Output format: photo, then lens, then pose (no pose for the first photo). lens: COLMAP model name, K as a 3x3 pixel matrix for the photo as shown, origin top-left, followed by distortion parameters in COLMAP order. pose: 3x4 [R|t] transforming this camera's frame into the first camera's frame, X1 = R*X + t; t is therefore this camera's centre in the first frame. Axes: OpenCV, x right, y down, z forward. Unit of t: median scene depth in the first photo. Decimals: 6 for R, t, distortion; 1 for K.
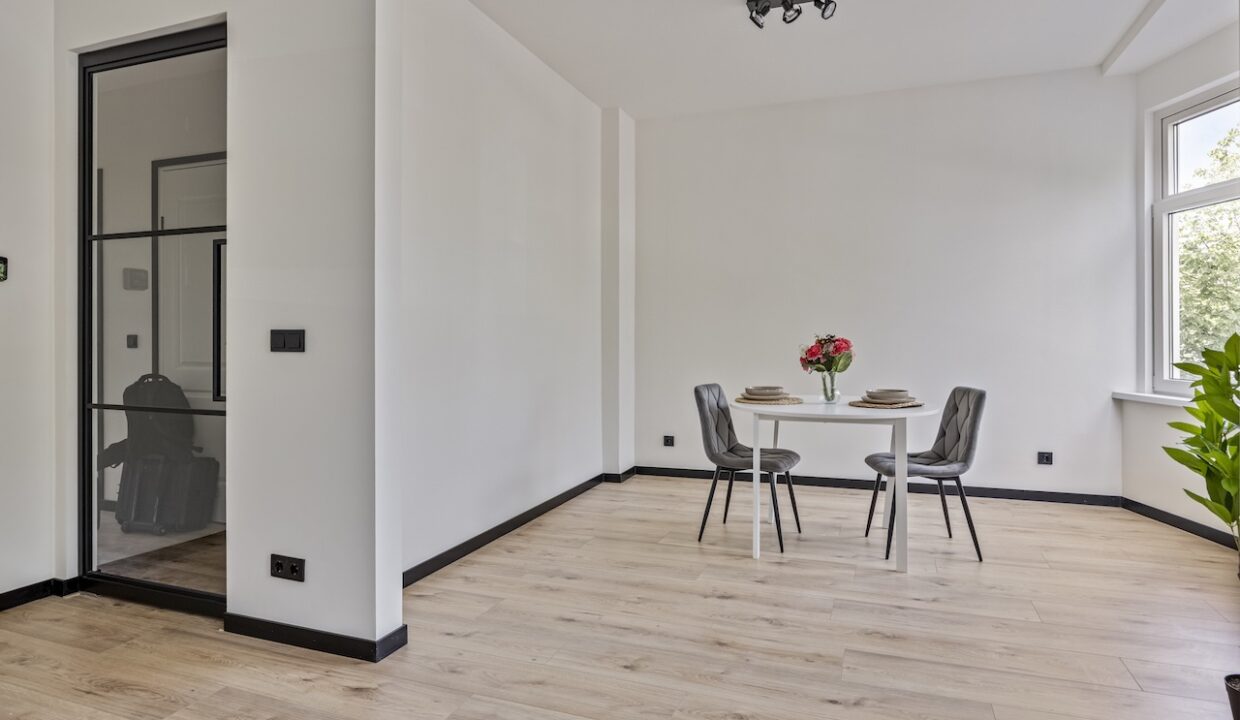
lens RADIAL K [[696.2, 0, 629.3], [0, 696.2, 340.1], [0, 0, 1]] dist [0.000724, -0.001891]
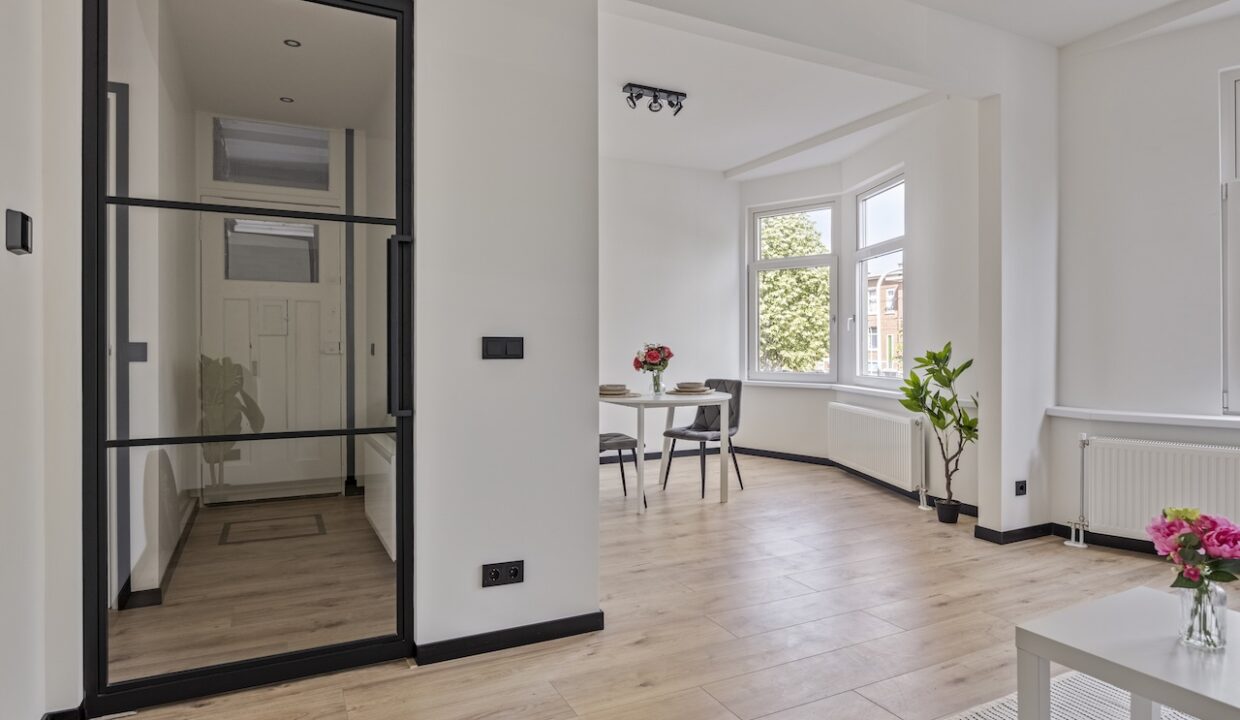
lens RADIAL K [[696.2, 0, 624.3], [0, 696.2, 349.2], [0, 0, 1]] dist [0.000724, -0.001891]
pose [[0.672484, -0.002210, 0.740109, -1.029780], [0.001012, 0.999997, 0.002067, 0.000546], [-0.740111, -0.000641, 0.672484, 0.178637]]
